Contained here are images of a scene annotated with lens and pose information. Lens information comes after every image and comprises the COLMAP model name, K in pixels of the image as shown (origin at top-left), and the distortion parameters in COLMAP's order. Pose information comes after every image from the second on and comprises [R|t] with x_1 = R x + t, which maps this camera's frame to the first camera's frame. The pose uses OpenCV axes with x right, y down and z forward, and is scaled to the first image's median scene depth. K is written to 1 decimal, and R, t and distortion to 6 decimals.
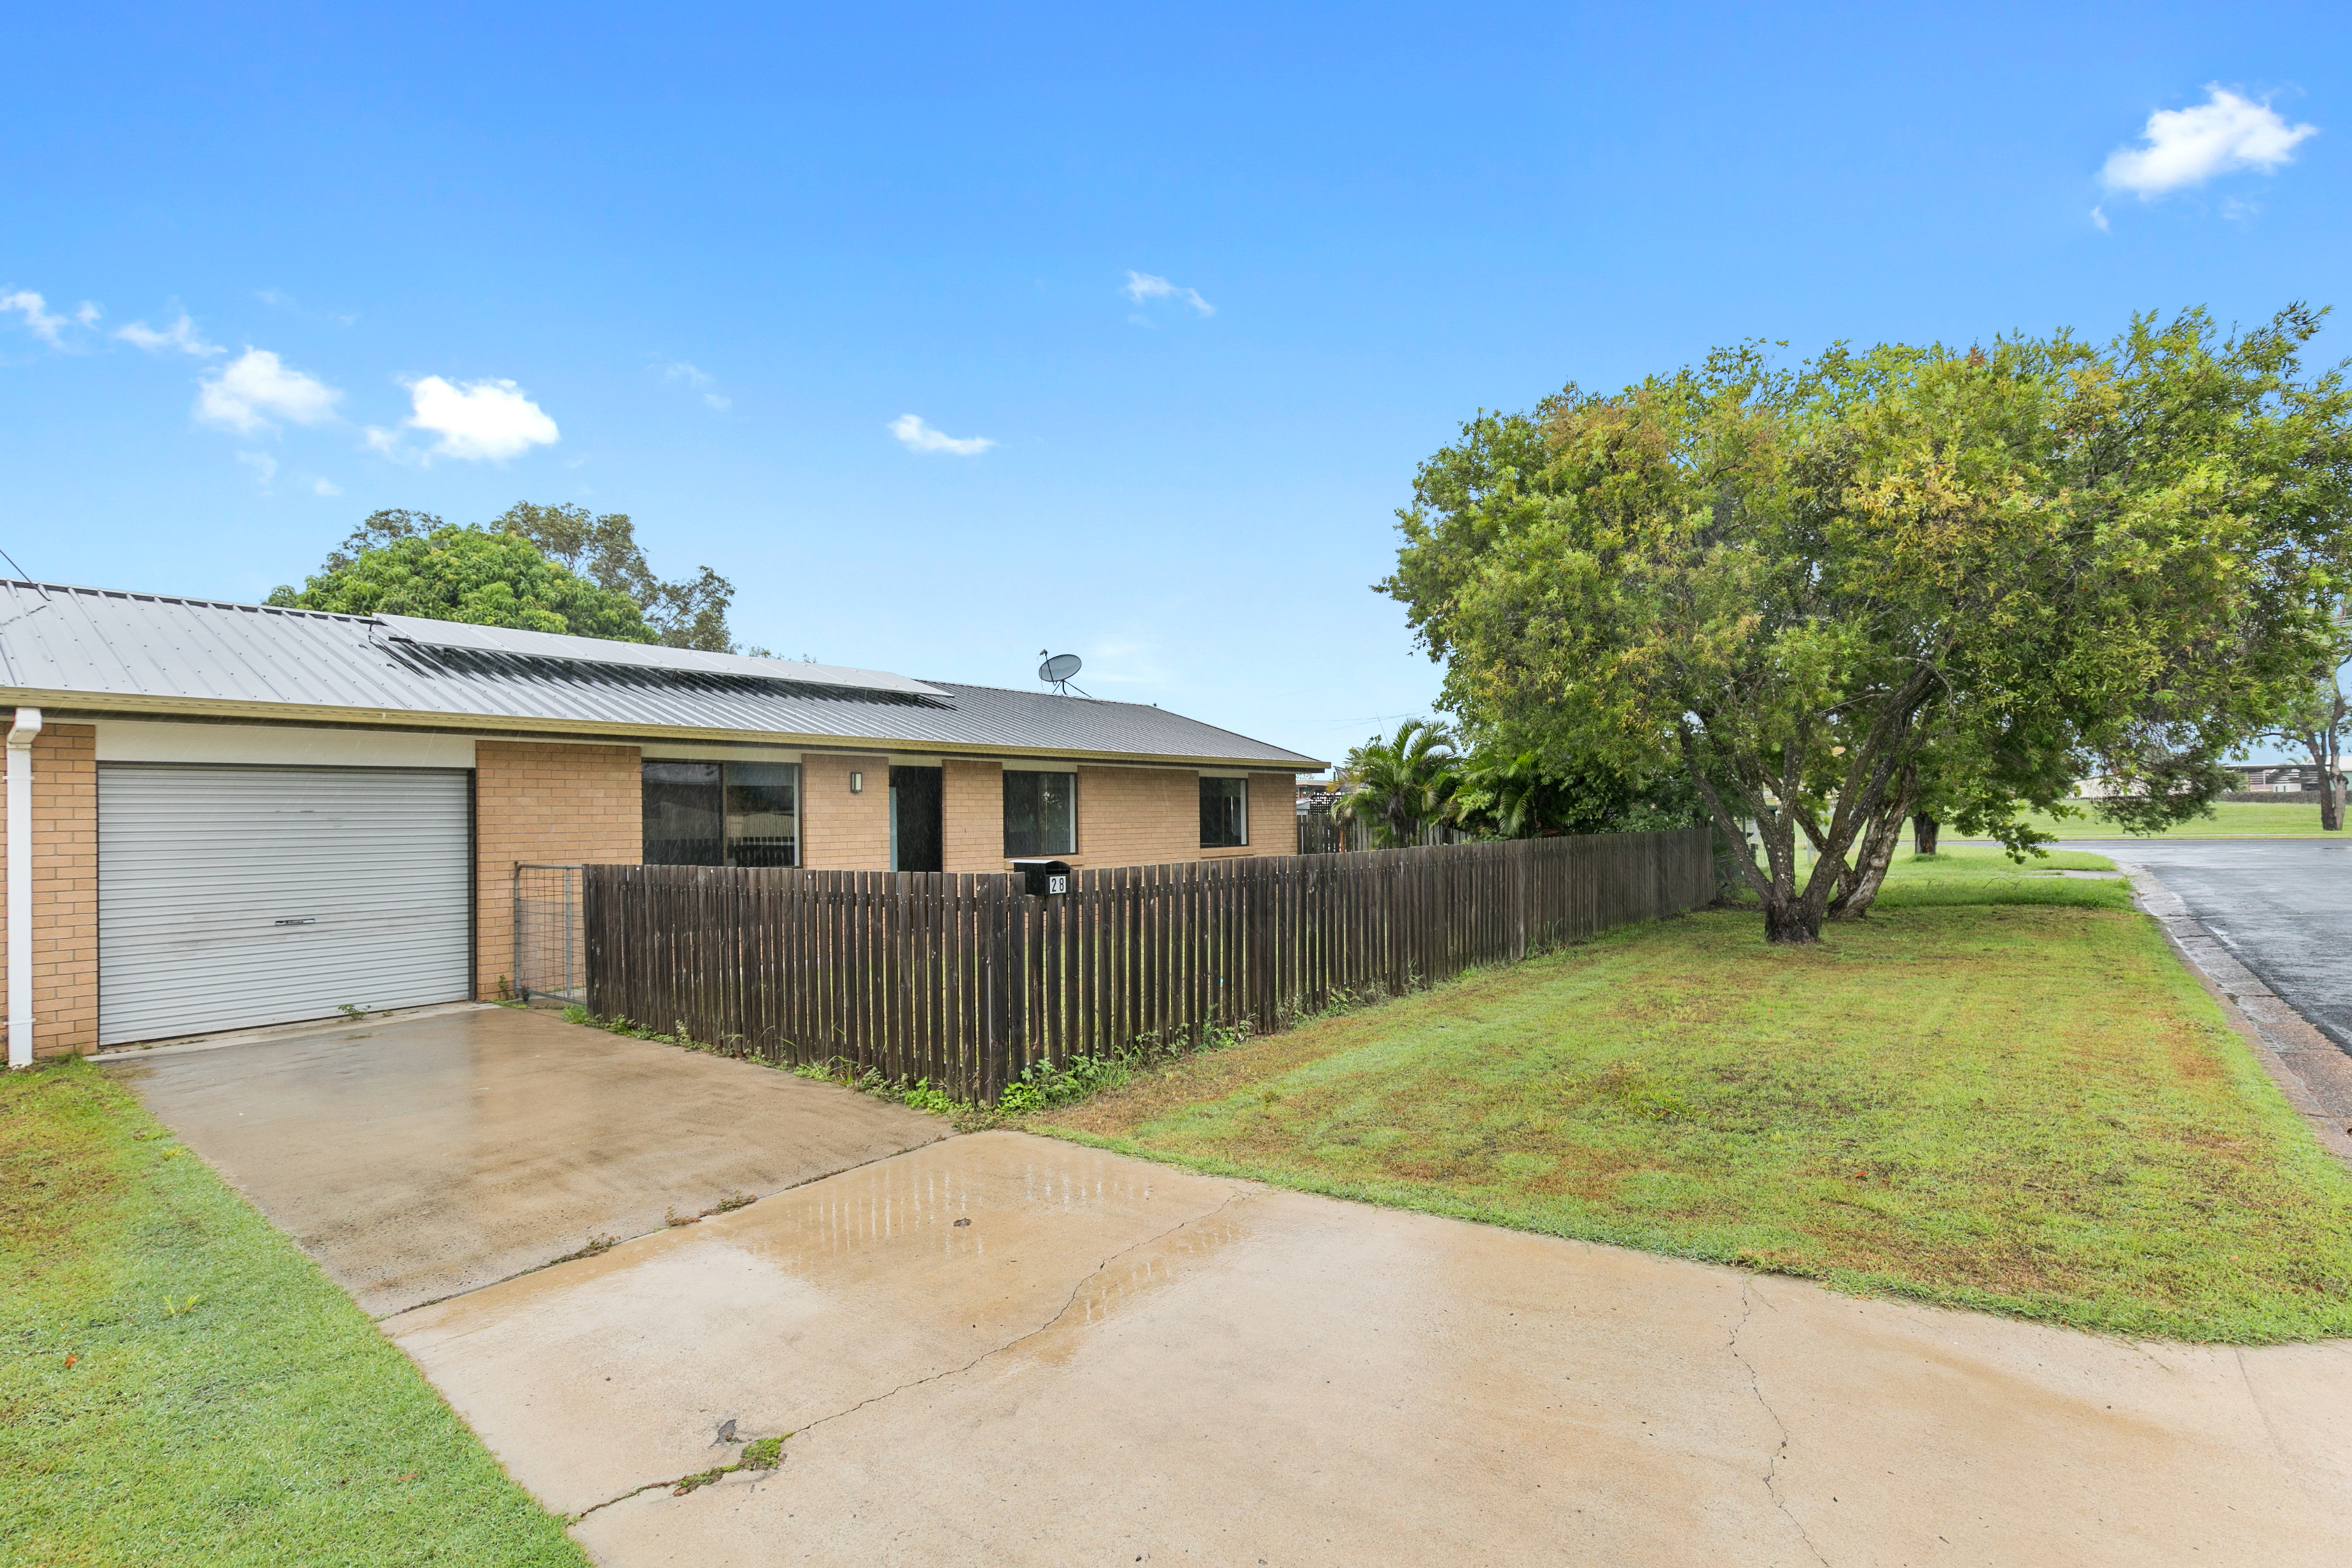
lens RADIAL K [[1066.5, 0, 1179.4], [0, 1066.5, 794.6], [0, 0, 1]] dist [-0.000295, -0.000476]
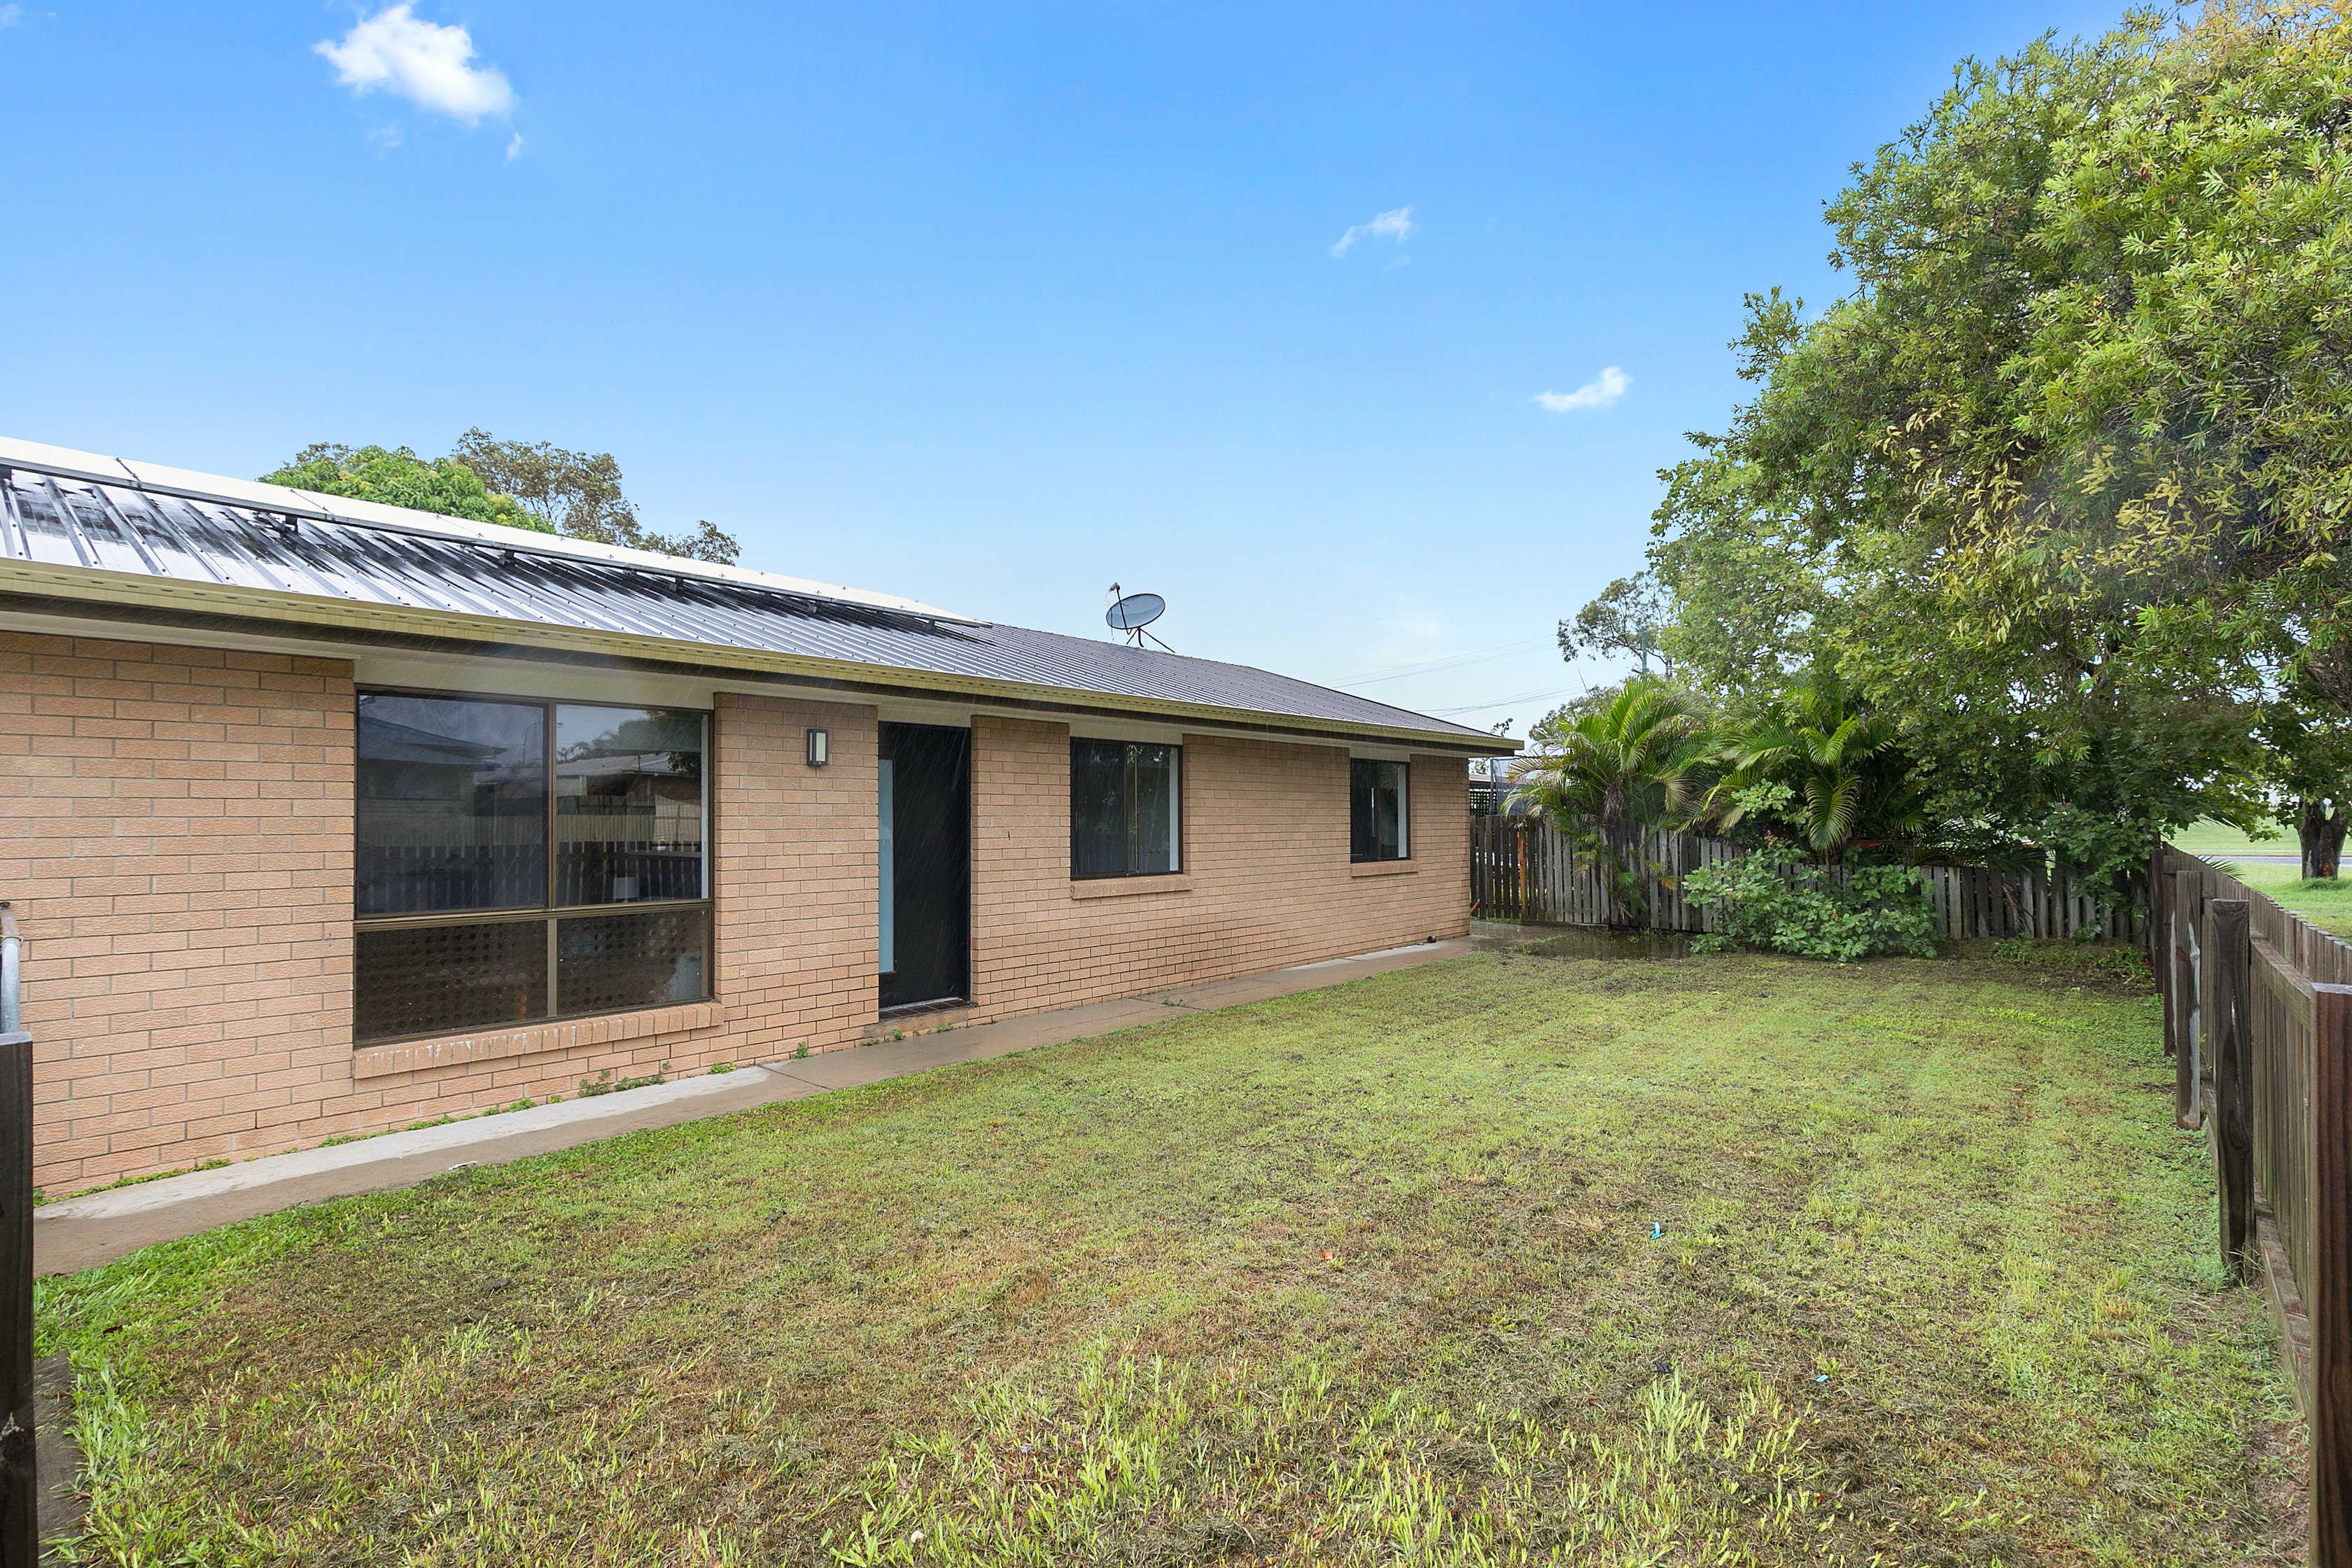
lens RADIAL K [[1066.5, 0, 1173.1], [0, 1066.5, 781.5], [0, 0, 1]] dist [-0.000295, -0.000476]
pose [[0.999270, 0.008127, -0.037316, -0.073220], [-0.008603, 0.999883, -0.012611, 0.008618], [0.037209, 0.012923, 0.999224, 0.343051]]
